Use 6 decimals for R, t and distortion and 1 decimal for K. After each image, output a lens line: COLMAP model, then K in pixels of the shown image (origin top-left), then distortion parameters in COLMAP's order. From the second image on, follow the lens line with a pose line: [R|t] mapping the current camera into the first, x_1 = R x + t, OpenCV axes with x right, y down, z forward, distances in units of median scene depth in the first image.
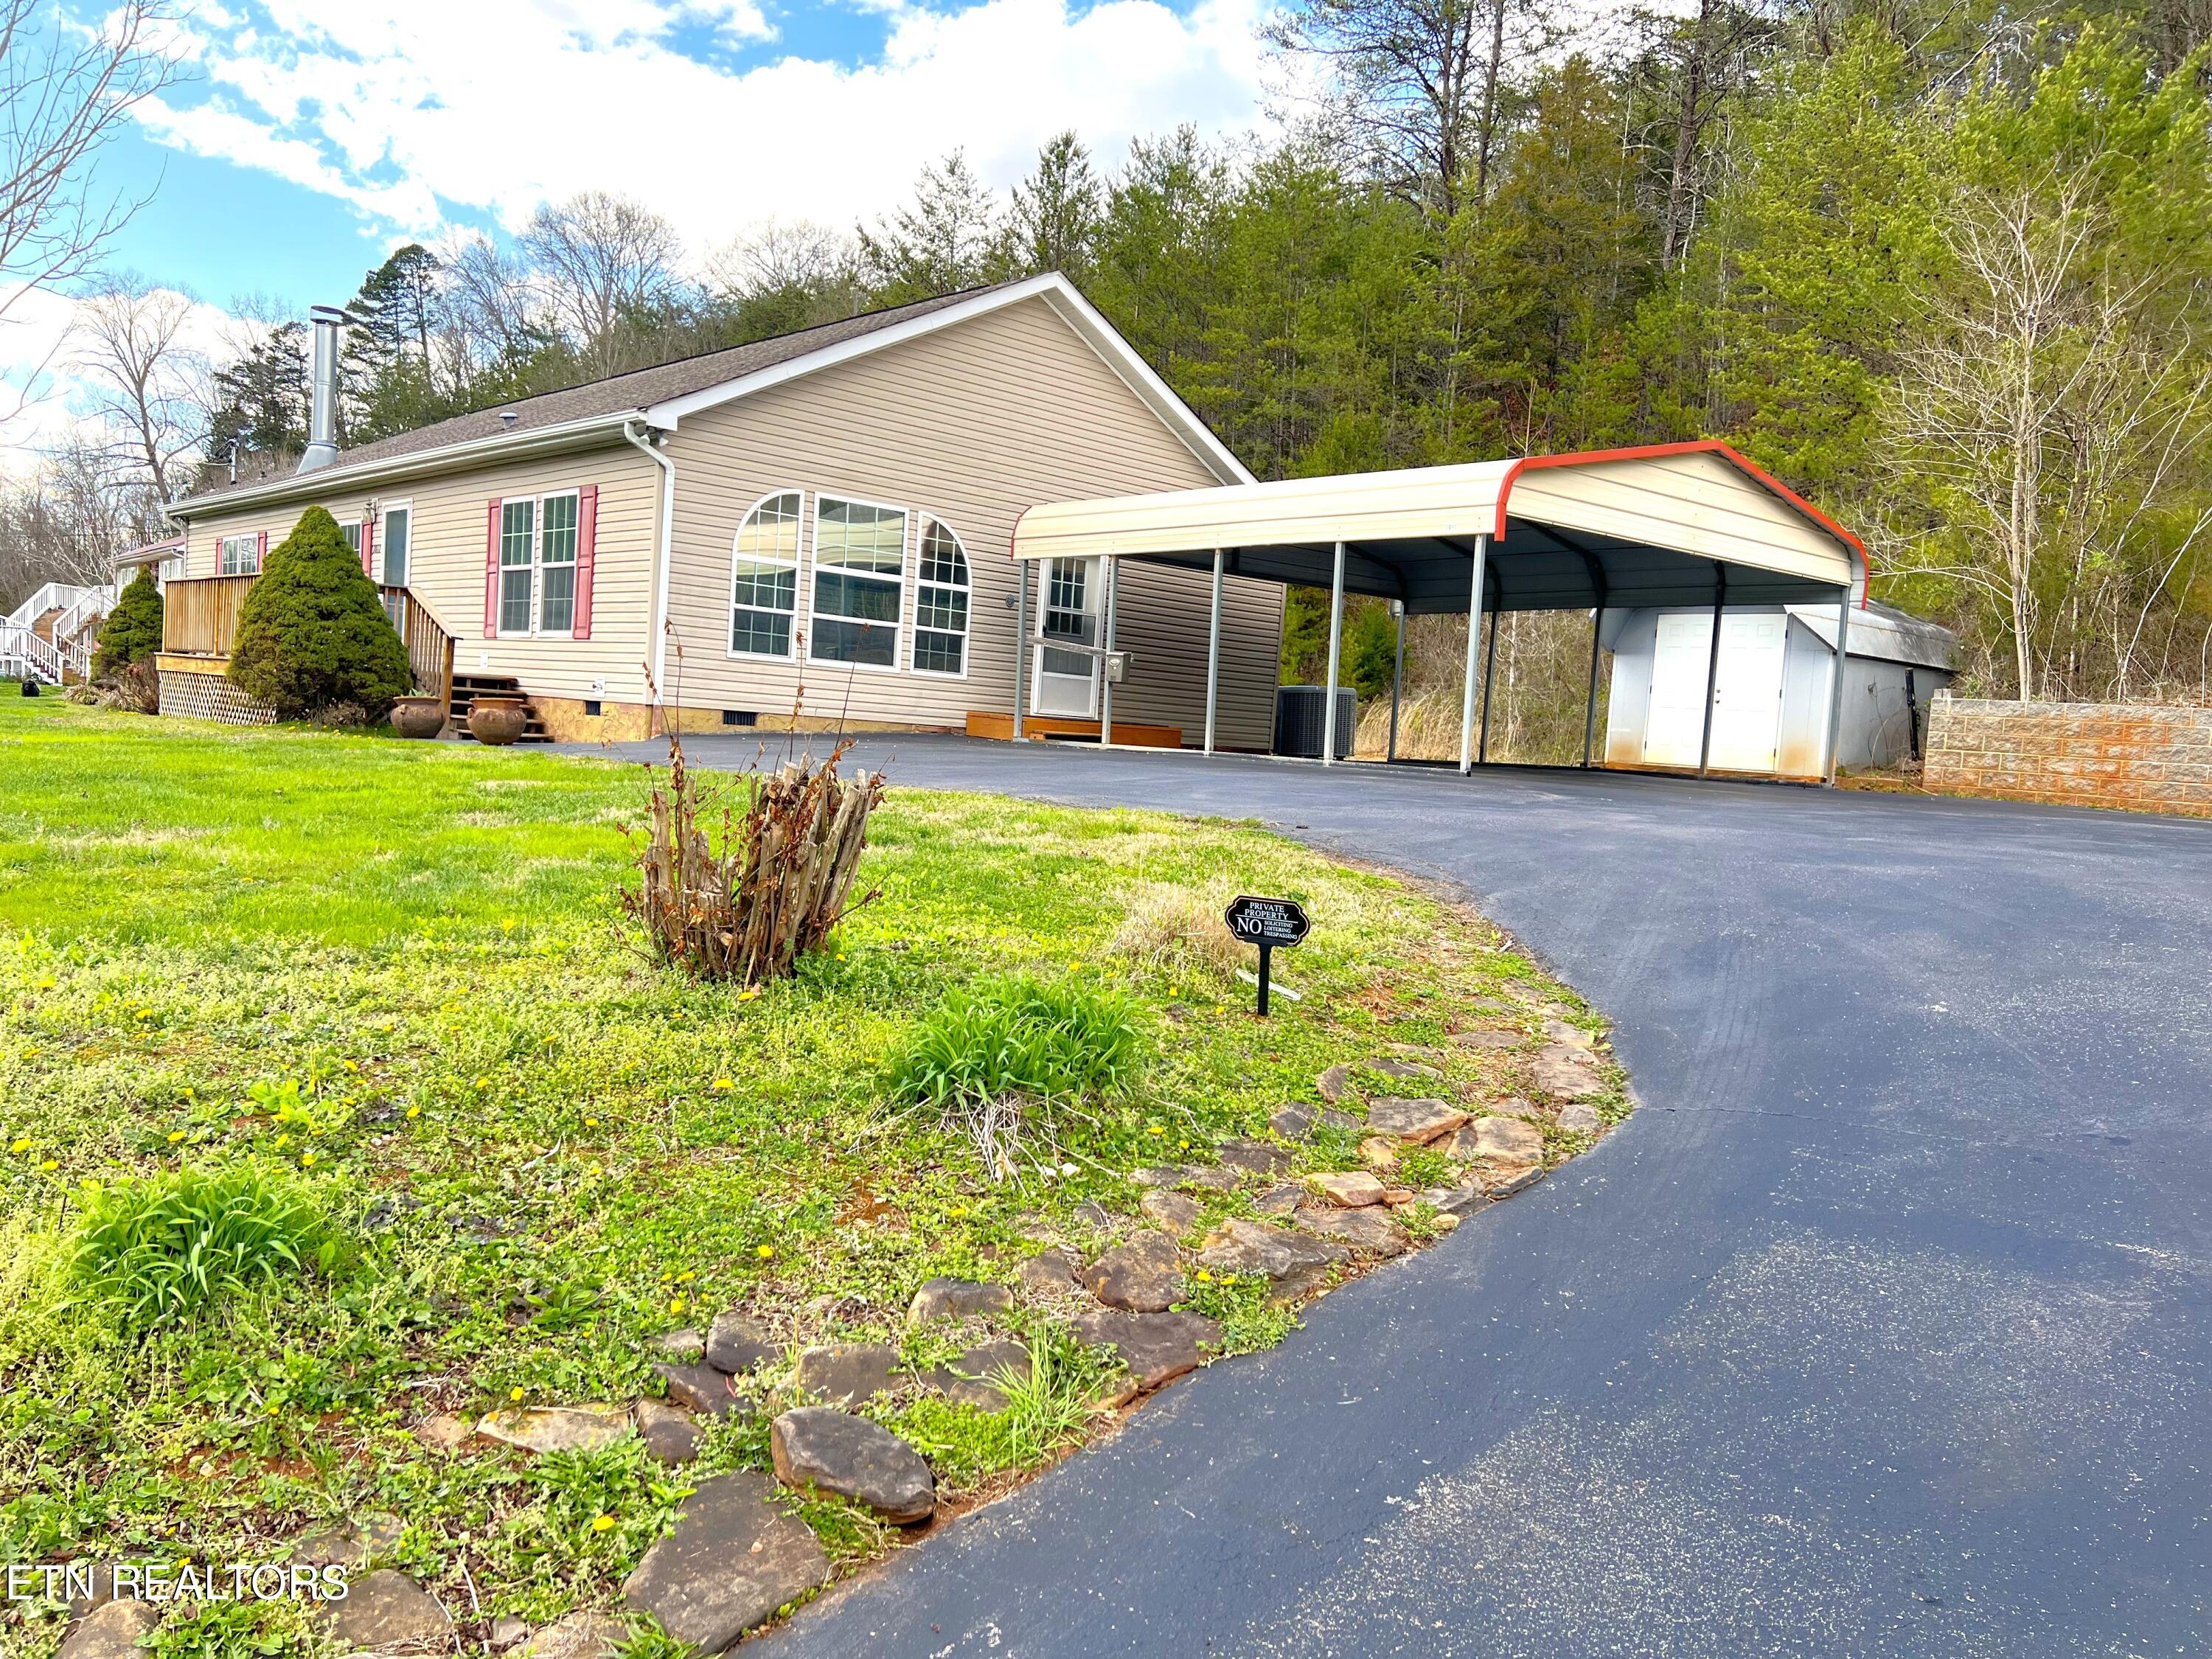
lens RADIAL K [[1649.7, 0, 1106.0], [0, 1649.7, 829.5], [0, 0, 1]] dist [0.060812, -0.051642]
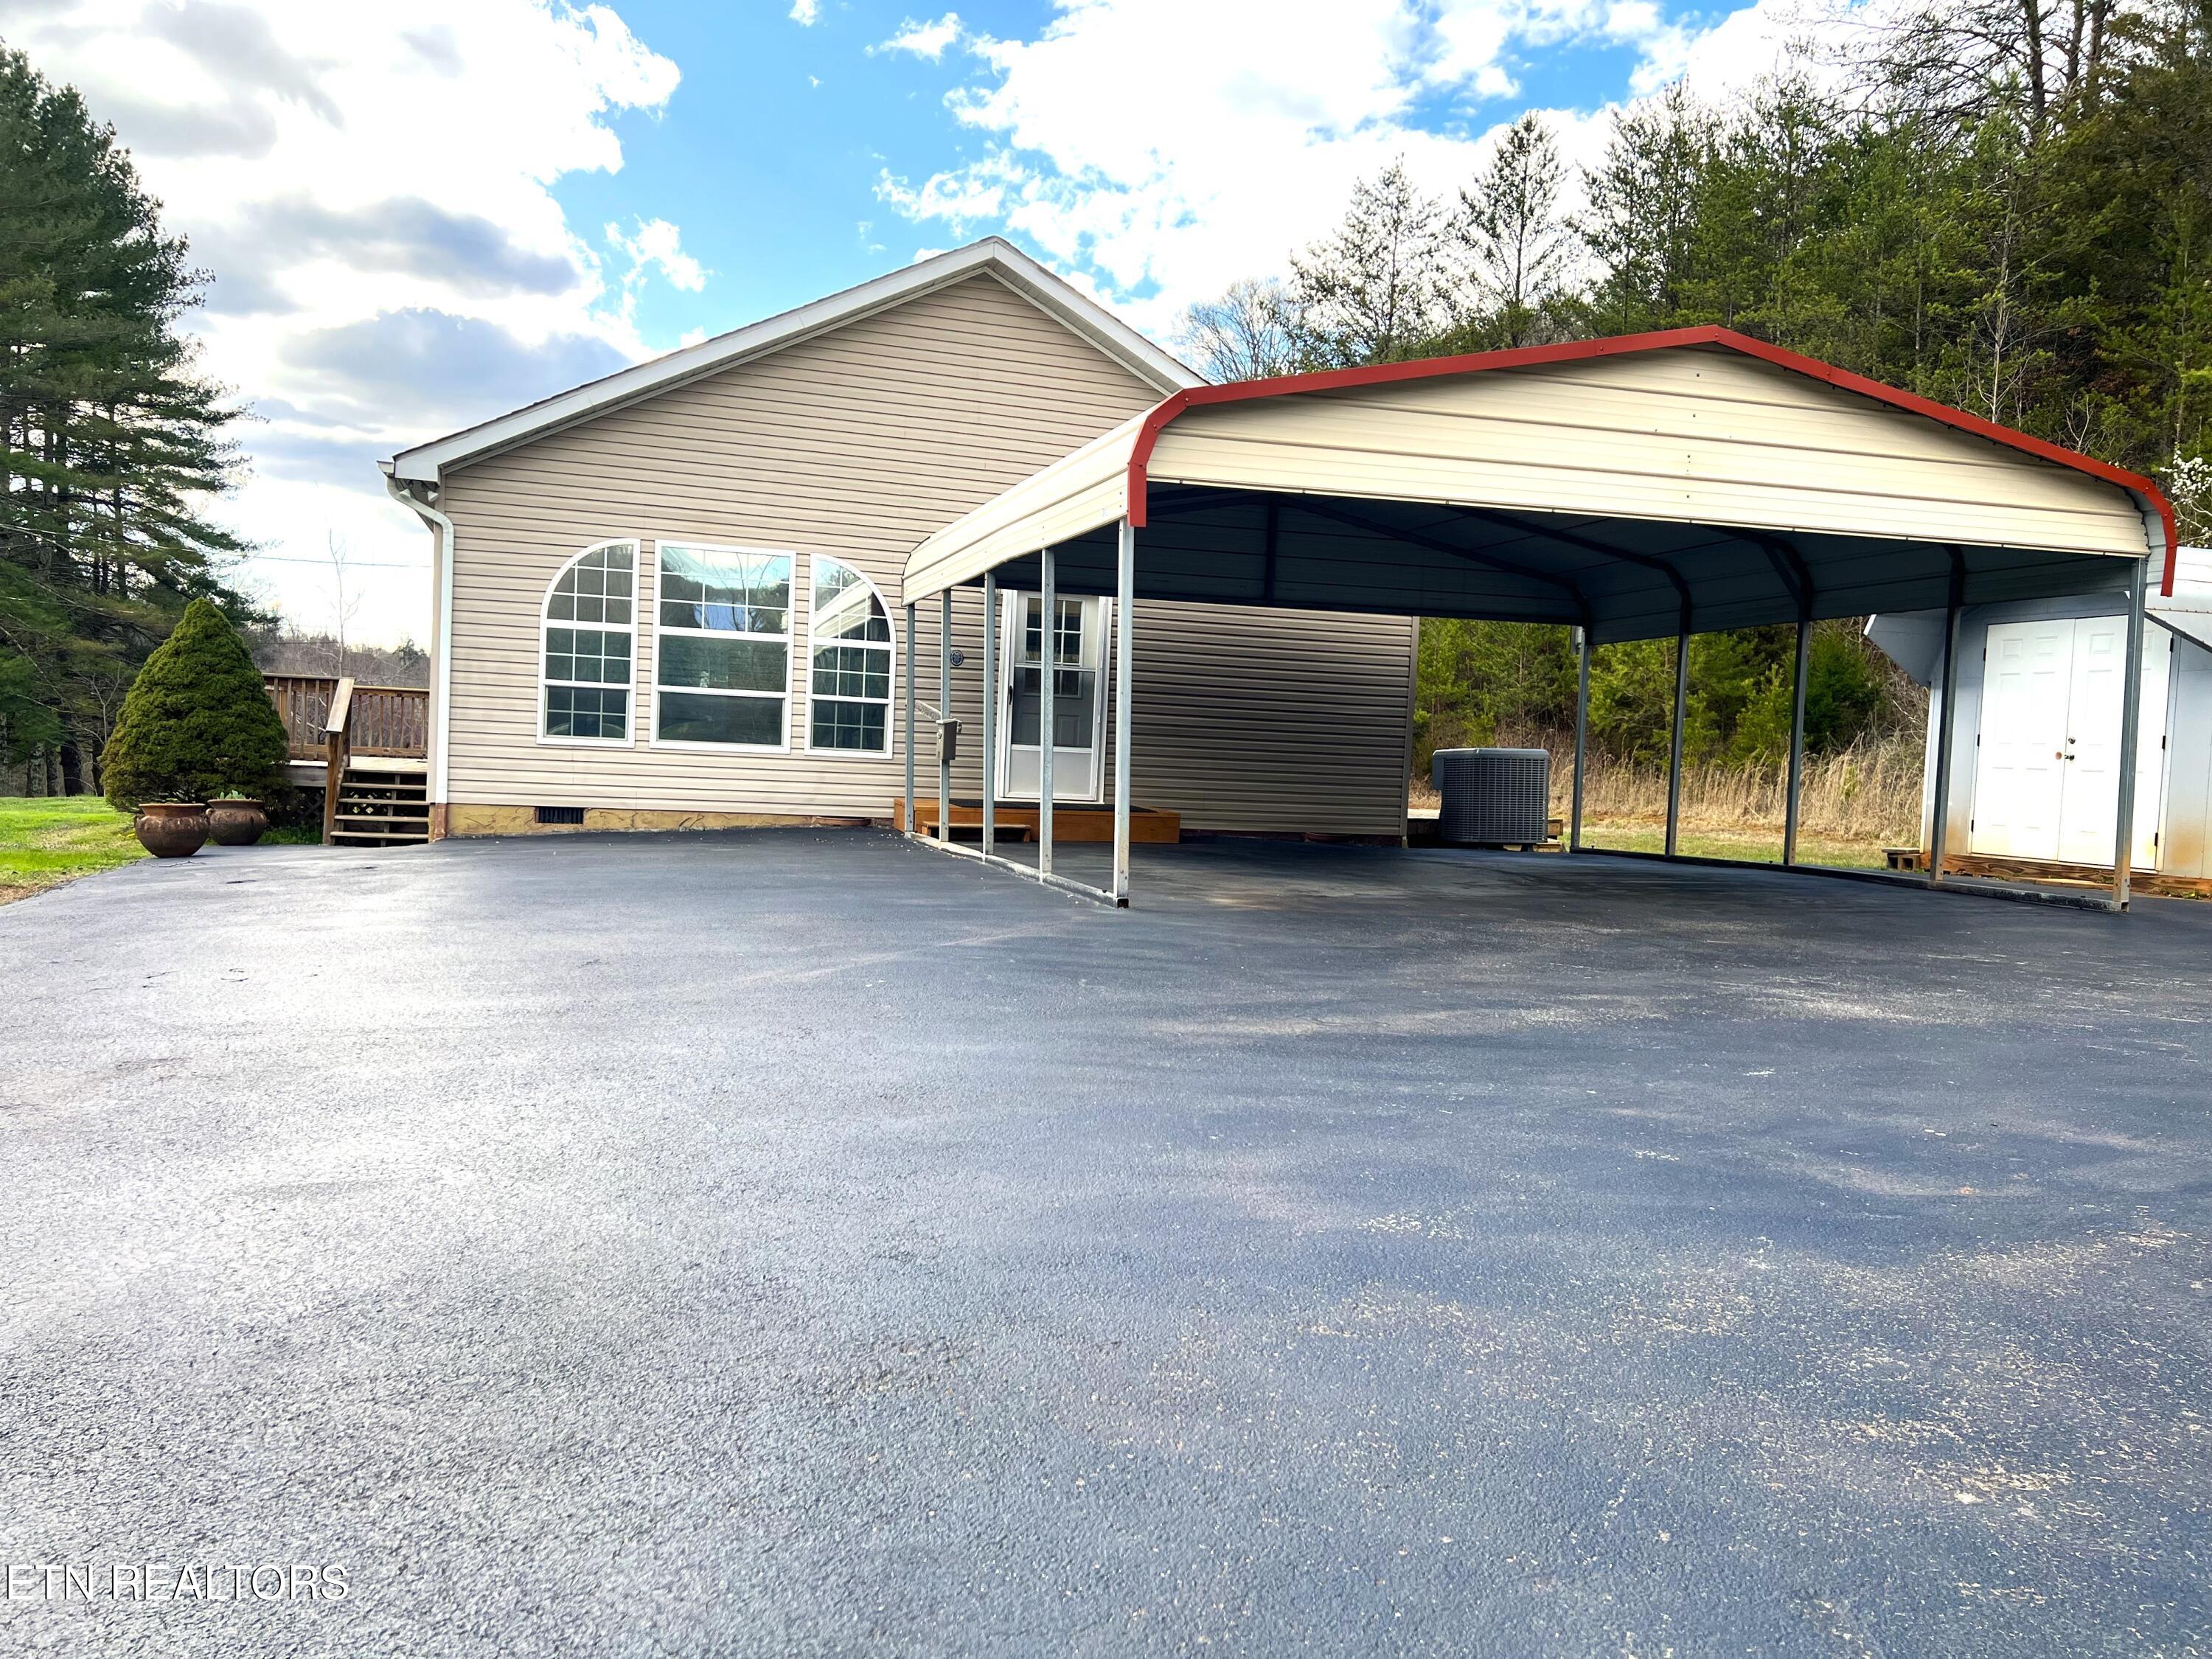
lens RADIAL K [[1731.0, 0, 1158.6], [0, 1731.0, 830.5], [0, 0, 1]] dist [-0.002462, 0.187491]
pose [[0.919144, -0.015489, -0.393616, 0.305452], [-0.002002, 0.999030, -0.043986, -0.015901], [0.393916, 0.041218, 0.918222, 0.234201]]
